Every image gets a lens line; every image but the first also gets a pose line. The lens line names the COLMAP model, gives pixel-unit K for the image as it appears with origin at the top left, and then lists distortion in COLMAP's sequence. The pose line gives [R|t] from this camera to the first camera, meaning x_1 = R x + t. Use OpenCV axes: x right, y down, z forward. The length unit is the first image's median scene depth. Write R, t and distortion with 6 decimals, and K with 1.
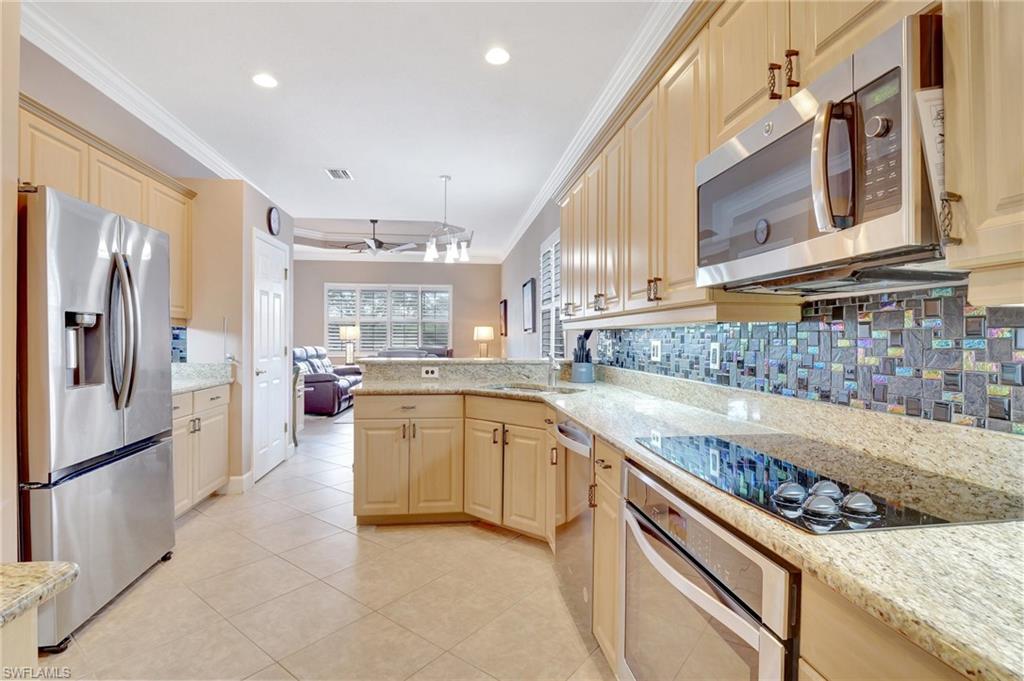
lens RADIAL K [[494.7, 0, 511.4], [0, 494.7, 340.9], [0, 0, 1]] dist [-0.006183, -0.003395]
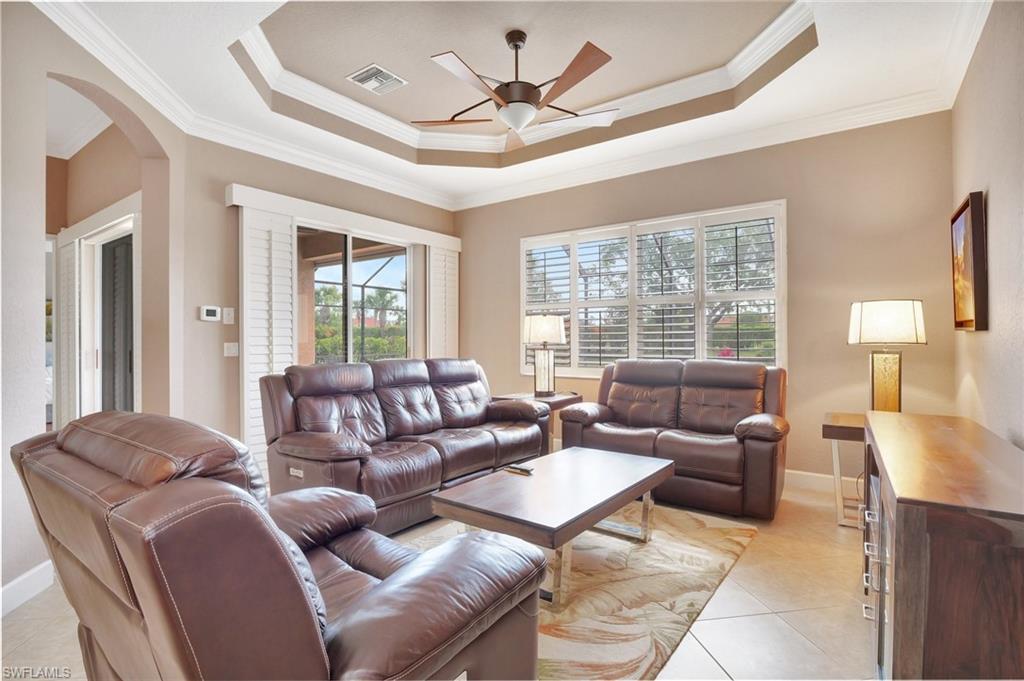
lens RADIAL K [[494.7, 0, 511.5], [0, 494.7, 340.3], [0, 0, 1]] dist [-0.006183, -0.003395]
pose [[0.728419, -0.003701, -0.685122, -0.014586], [0.002615, 0.999993, -0.002622, -0.003889], [0.685127, 0.000118, 0.728423, 0.621667]]
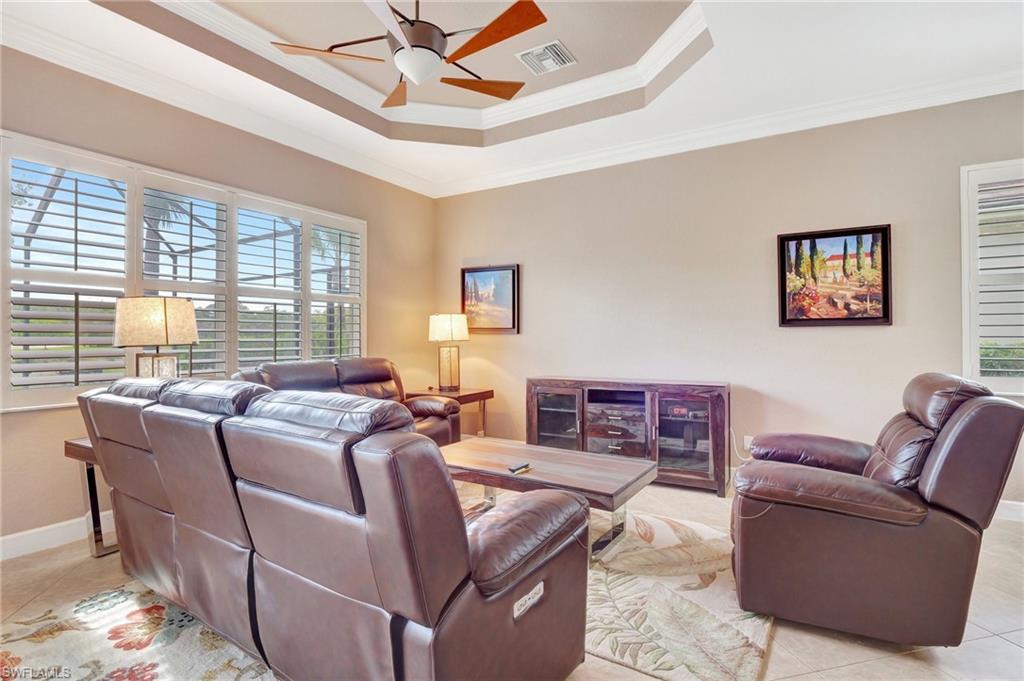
lens RADIAL K [[494.7, 0, 507.9], [0, 494.7, 334.2], [0, 0, 1]] dist [-0.006183, -0.003395]
pose [[0.638807, 0.000326, 0.769367, -0.418381], [0.007204, 0.999954, -0.006406, -0.005253], [-0.769333, 0.009634, 0.638775, 0.655135]]
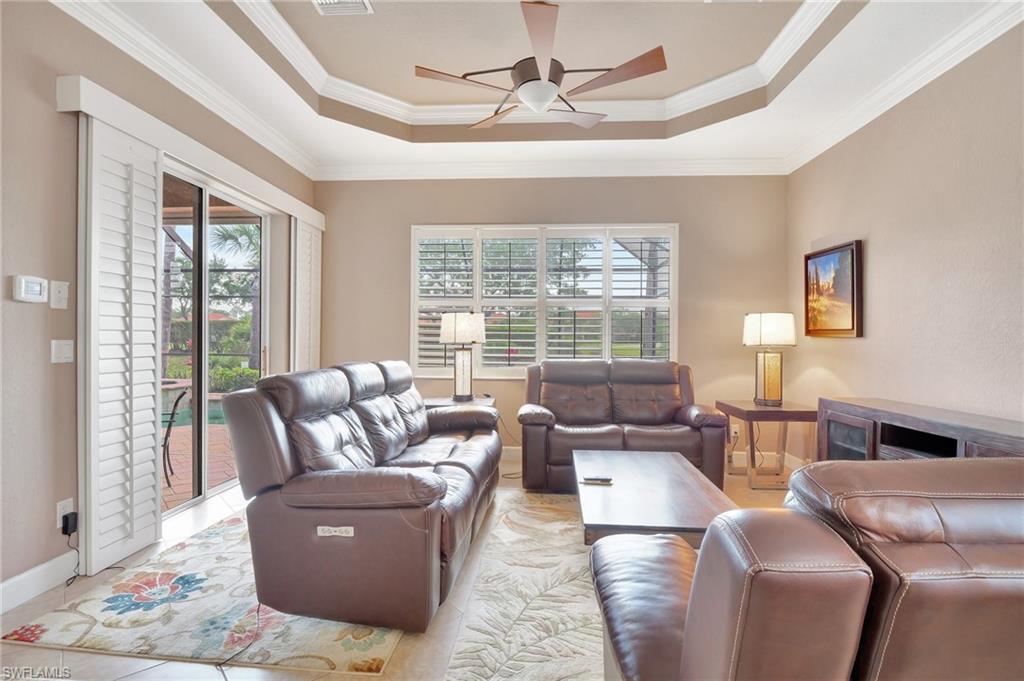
lens RADIAL K [[494.7, 0, 507.5], [0, 494.7, 338.5], [0, 0, 1]] dist [-0.006183, -0.003395]
pose [[0.981173, 0.006008, -0.193037, -0.200050], [-0.006822, 0.999970, -0.003552, -0.004925], [0.193010, 0.004802, 0.981185, 0.564660]]
